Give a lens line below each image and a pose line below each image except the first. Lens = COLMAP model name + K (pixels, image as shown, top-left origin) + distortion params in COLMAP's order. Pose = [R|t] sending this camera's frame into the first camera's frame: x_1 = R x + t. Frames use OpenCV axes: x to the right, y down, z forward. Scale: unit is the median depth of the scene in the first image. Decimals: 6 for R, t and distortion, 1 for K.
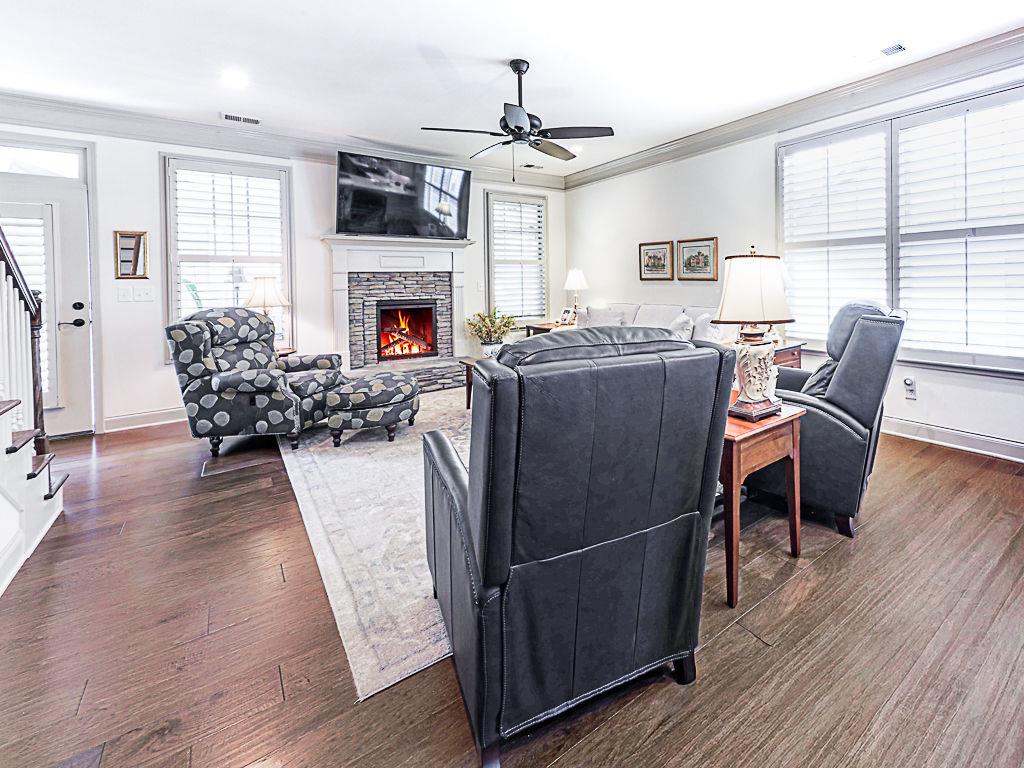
lens RADIAL K [[455.4, 0, 574.1], [0, 455.4, 284.7], [0, 0, 1]] dist [0.013351, -0.000155]
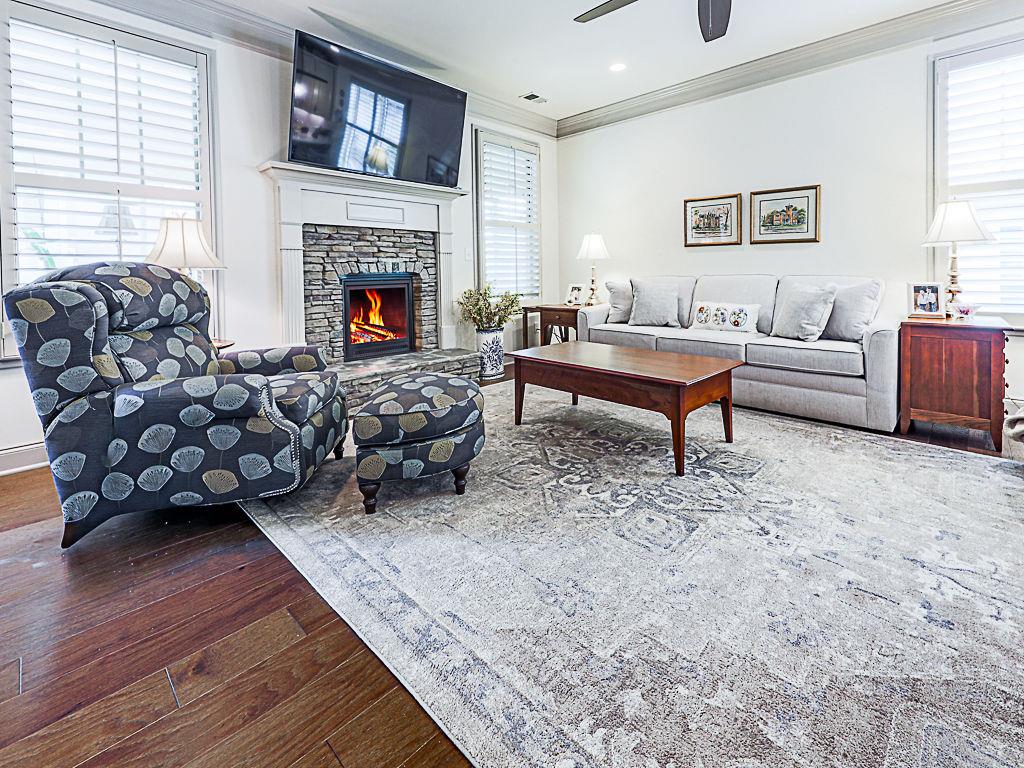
lens RADIAL K [[455.4, 0, 512.3], [0, 455.4, 281.1], [0, 0, 1]] dist [0.013351, -0.000155]
pose [[0.987365, 0.002610, 0.158442, -0.325510], [-0.003594, 0.999976, 0.005925, 0.055414], [-0.158422, -0.006420, 0.987351, 0.324796]]
